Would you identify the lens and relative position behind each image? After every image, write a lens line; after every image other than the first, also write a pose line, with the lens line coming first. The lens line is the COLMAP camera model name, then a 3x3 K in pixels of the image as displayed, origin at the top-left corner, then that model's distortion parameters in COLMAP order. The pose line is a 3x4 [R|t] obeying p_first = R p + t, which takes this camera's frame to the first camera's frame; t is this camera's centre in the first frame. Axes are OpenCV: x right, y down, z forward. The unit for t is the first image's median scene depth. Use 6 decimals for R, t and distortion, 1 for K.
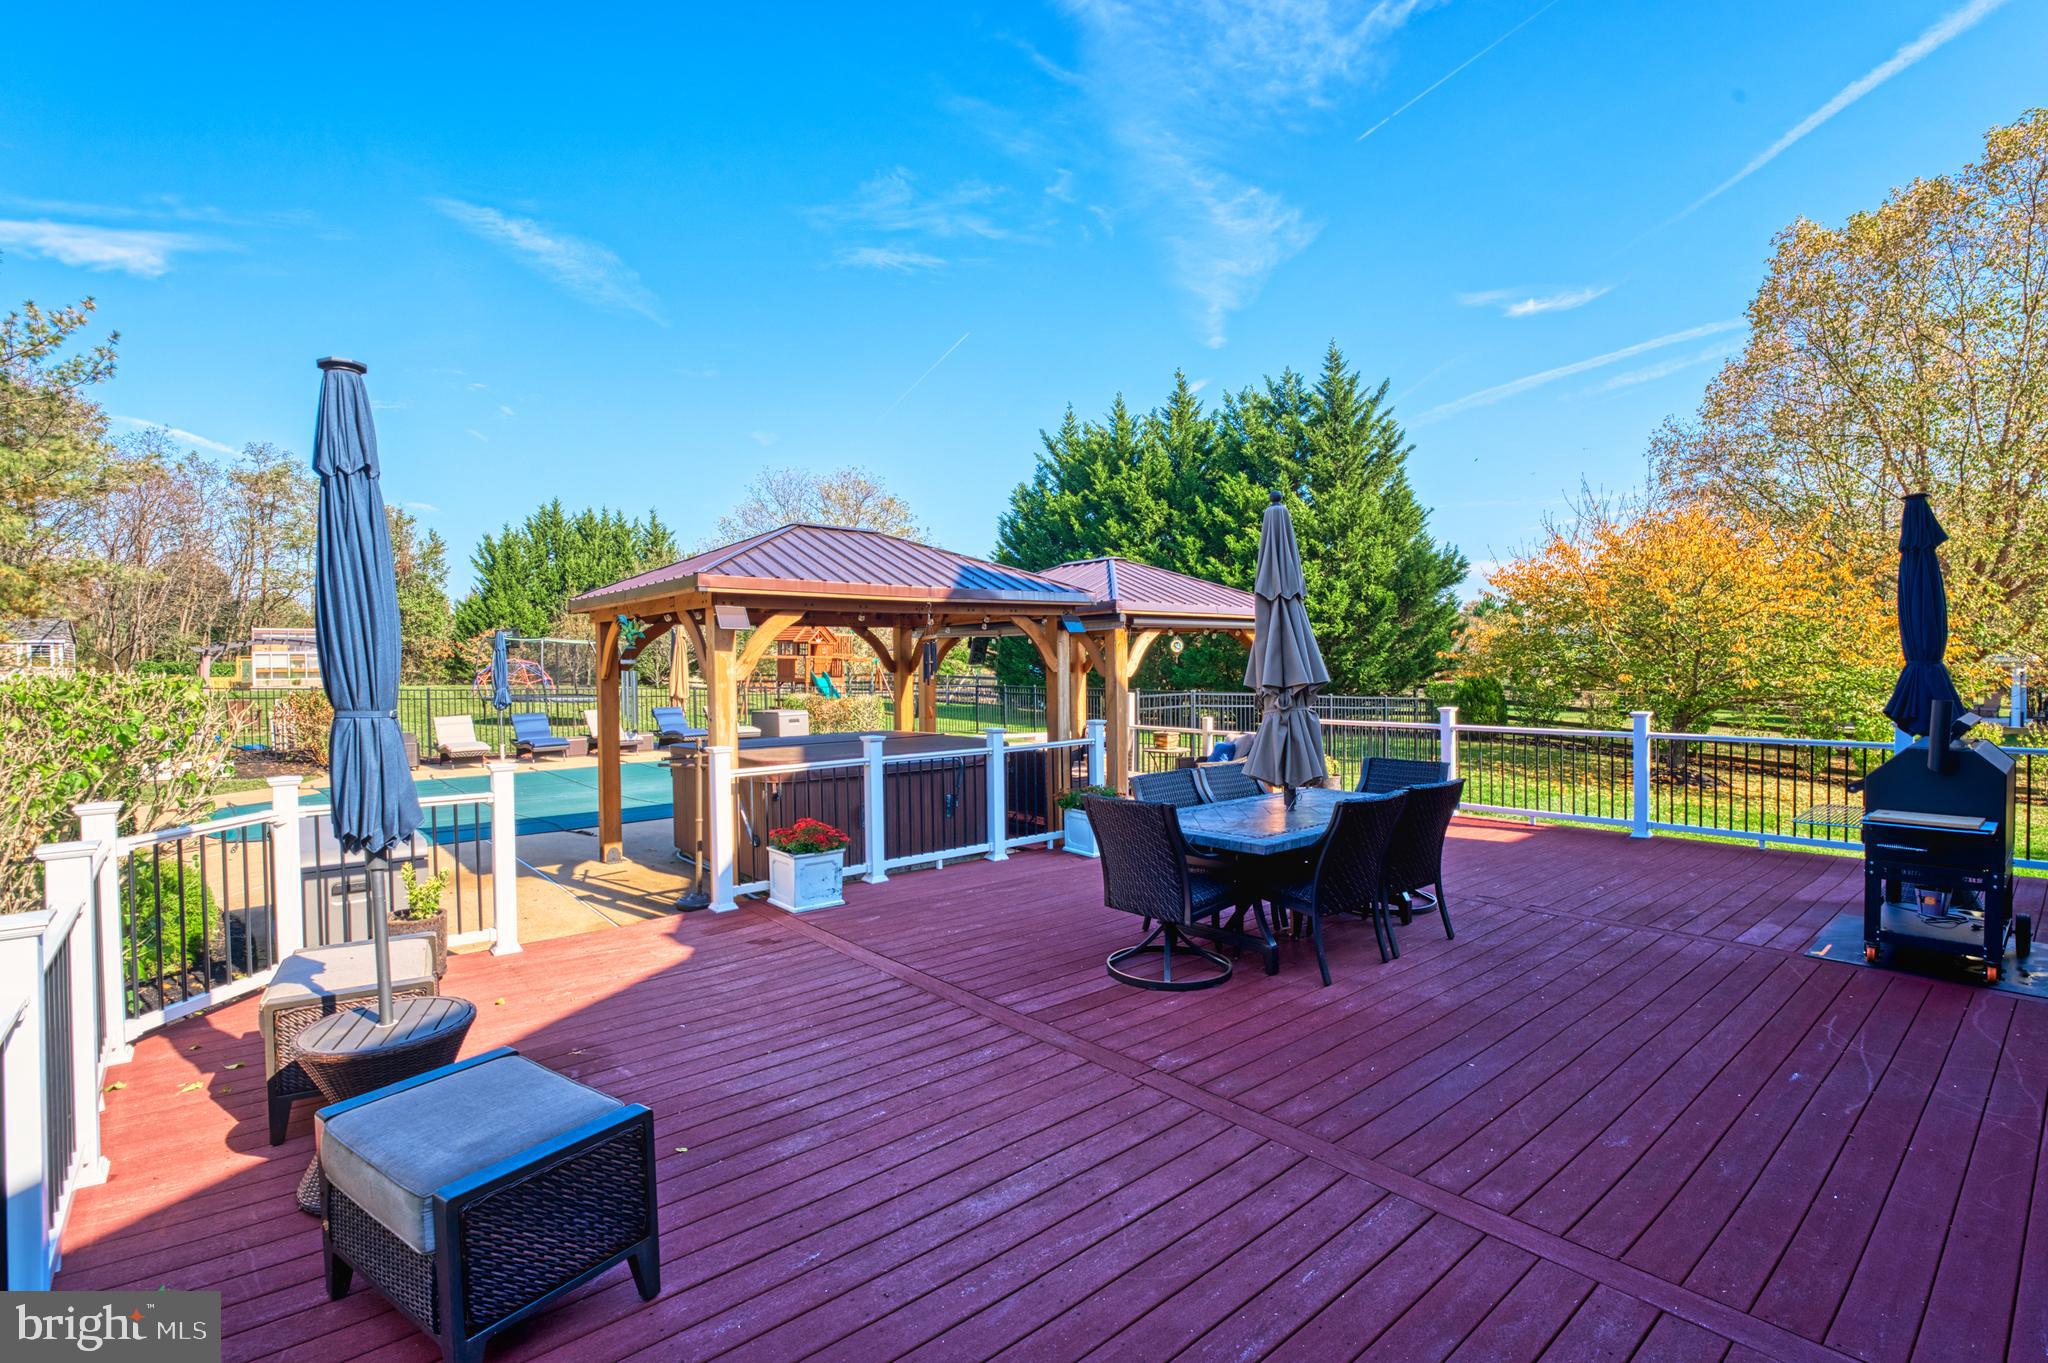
lens RADIAL K [[948.1, 0, 1024.0], [0, 948.1, 681.5], [0, 0, 1]] dist [-0.004416, -0.000748]
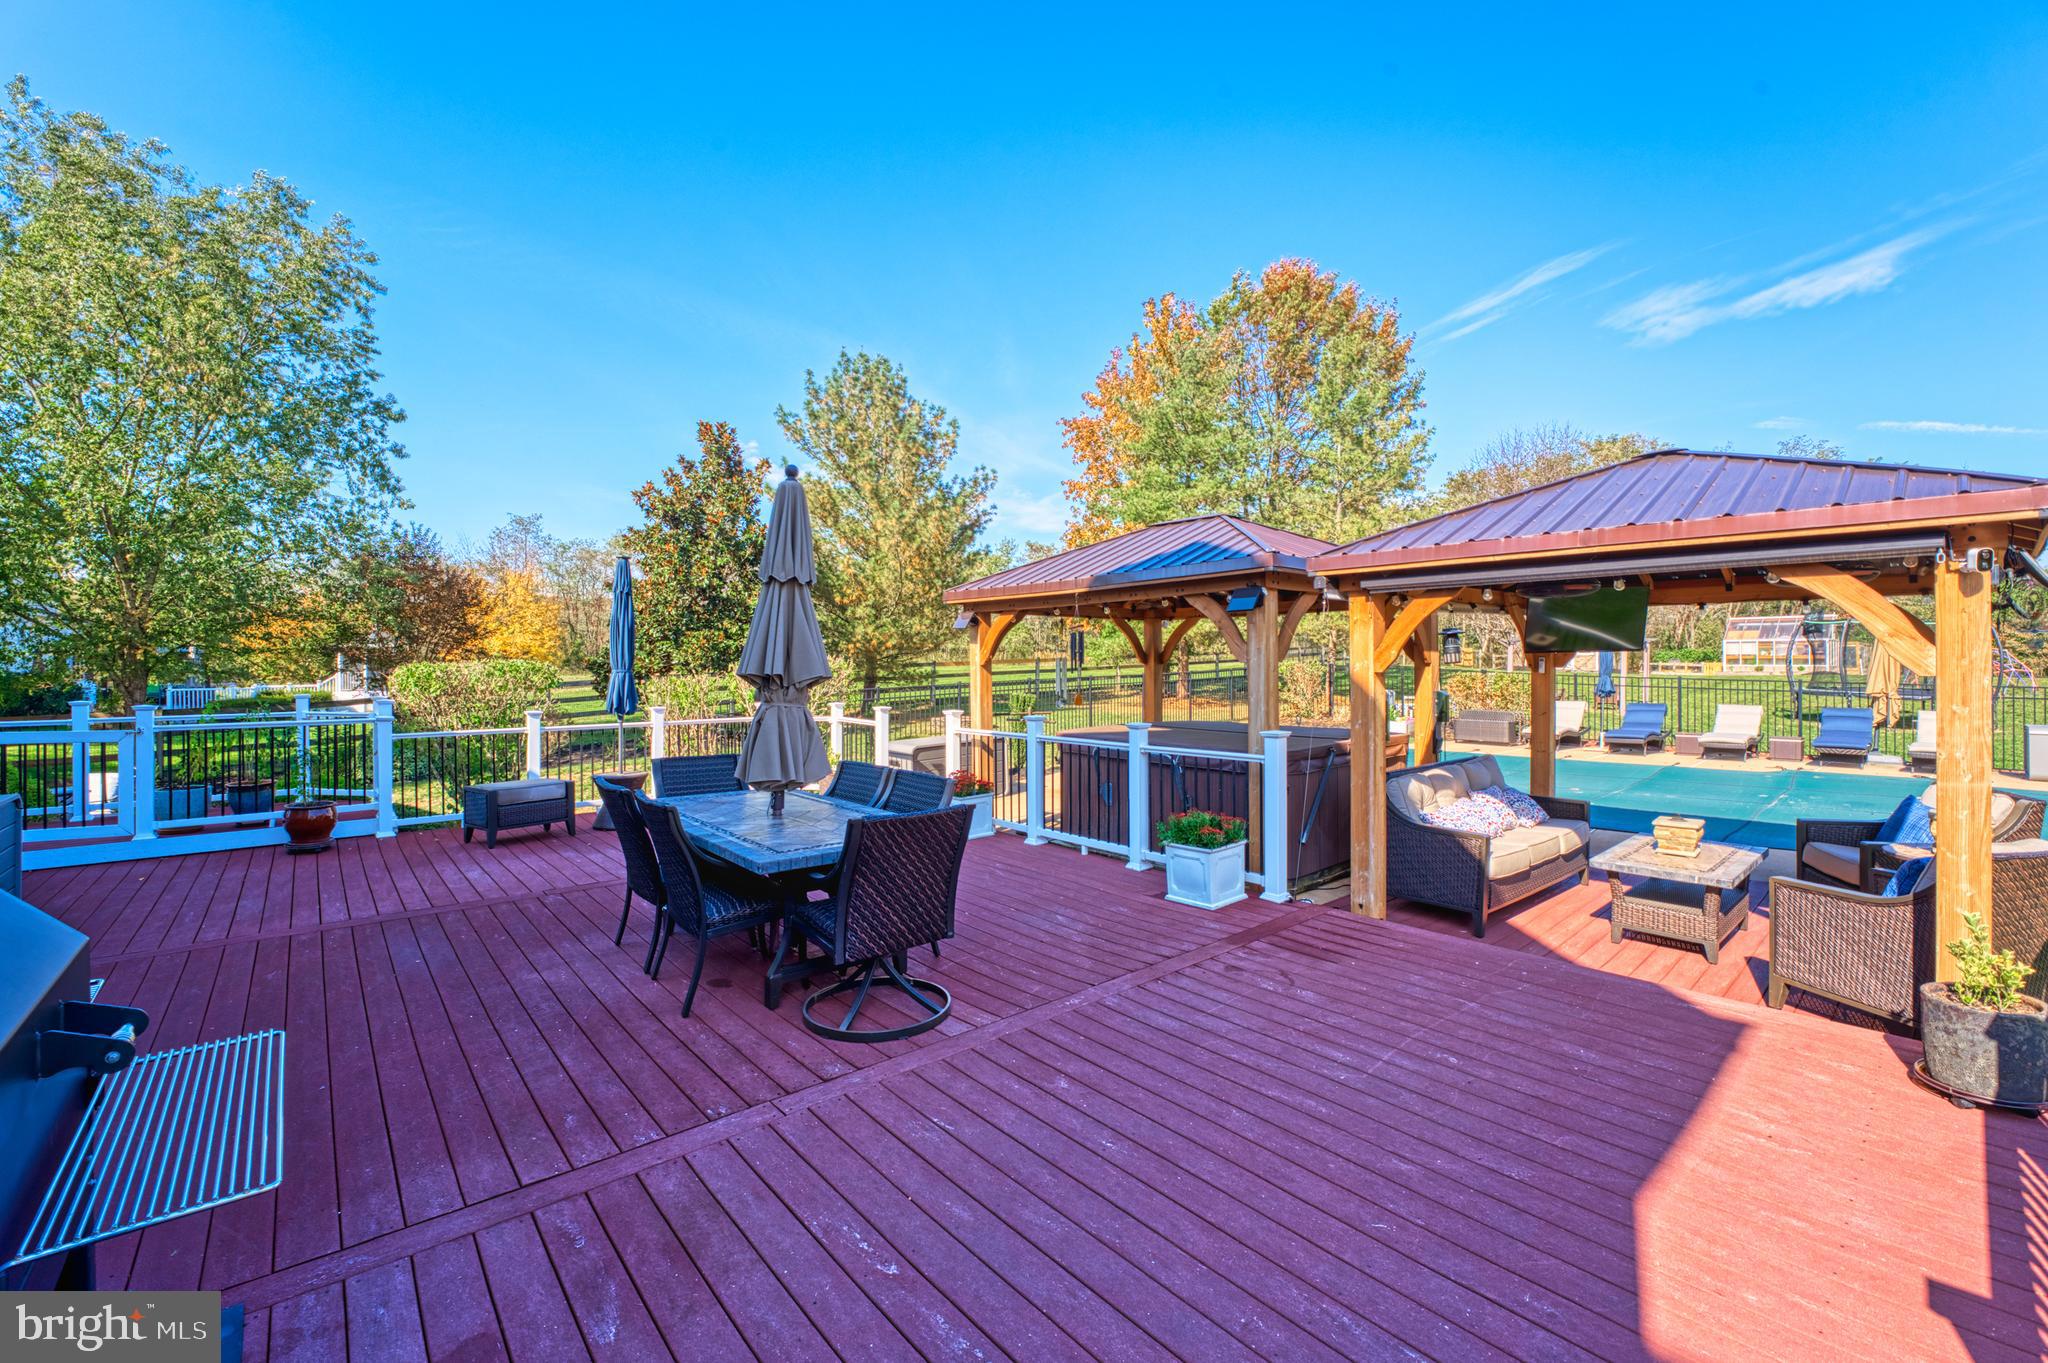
lens RADIAL K [[855.2, 0, 1024.0], [0, 855.2, 681.5], [0, 0, 1]] dist [-0.021755, -0.000307]
pose [[-0.008739, 0.030726, -0.999490, 0.791870], [-0.012280, 0.999449, 0.030832, -0.016433], [0.999886, 0.012543, -0.008357, 0.897088]]
